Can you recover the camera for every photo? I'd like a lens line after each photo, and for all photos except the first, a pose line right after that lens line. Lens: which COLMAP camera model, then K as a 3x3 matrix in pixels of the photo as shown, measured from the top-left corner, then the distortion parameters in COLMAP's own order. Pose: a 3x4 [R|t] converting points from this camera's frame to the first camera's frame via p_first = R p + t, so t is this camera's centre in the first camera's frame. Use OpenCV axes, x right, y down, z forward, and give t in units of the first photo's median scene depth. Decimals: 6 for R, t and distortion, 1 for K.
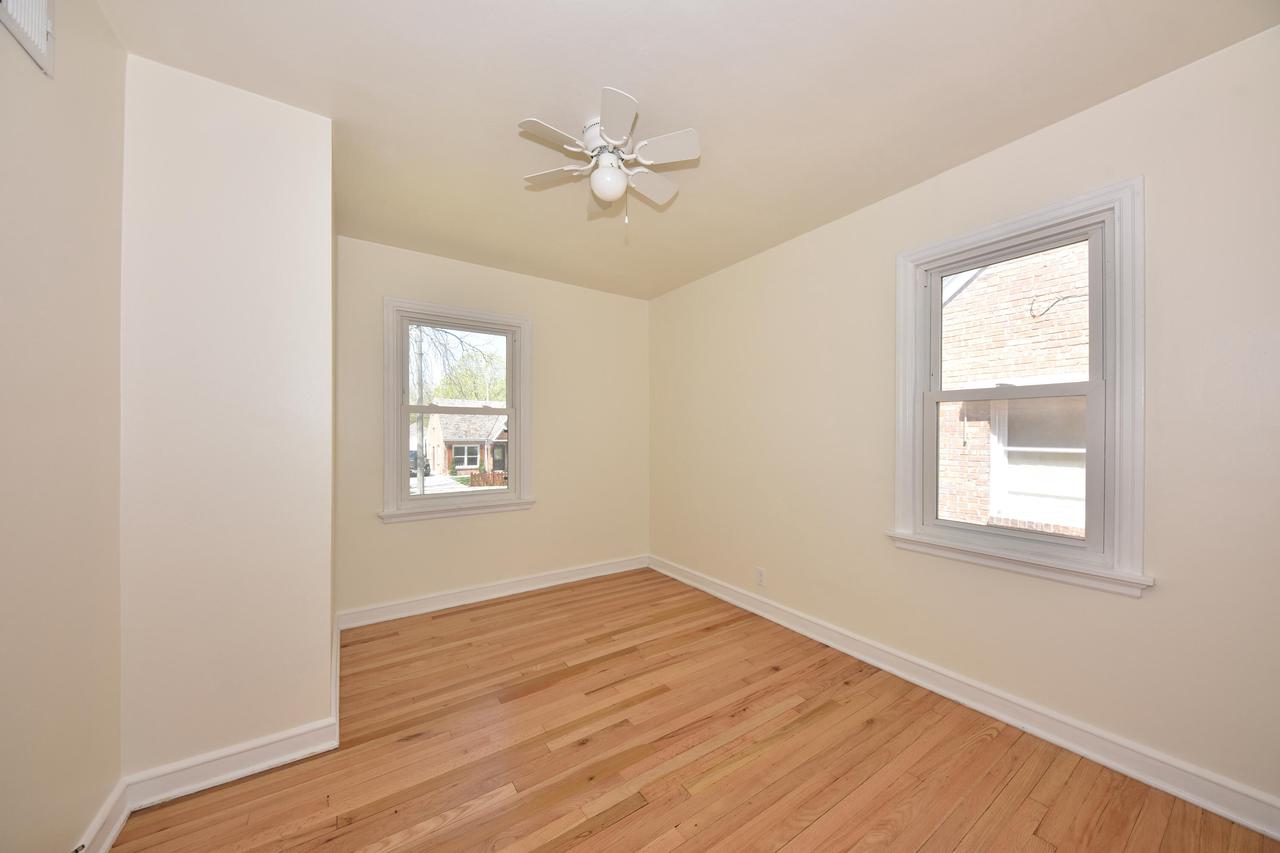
lens RADIAL K [[438.4, 0, 640.2], [0, 438.4, 429.7], [0, 0, 1]] dist [0.005018, -0.000892]
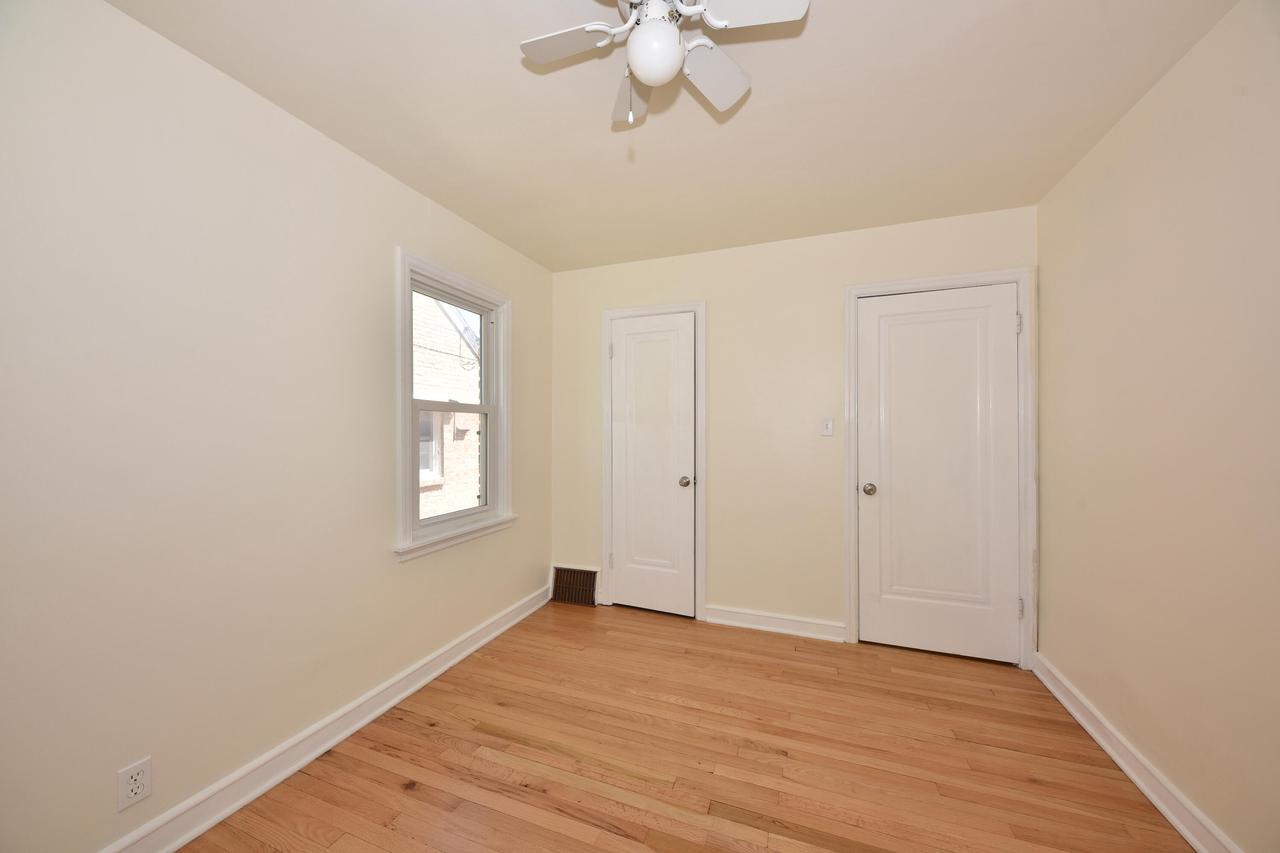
lens RADIAL K [[438.4, 0, 643.5], [0, 438.4, 432.0], [0, 0, 1]] dist [0.005018, -0.000892]
pose [[-0.582763, -0.004013, 0.812632, -0.600022], [-0.007699, 0.999970, -0.000583, -0.016241], [-0.812606, -0.006596, -0.582776, 1.432523]]
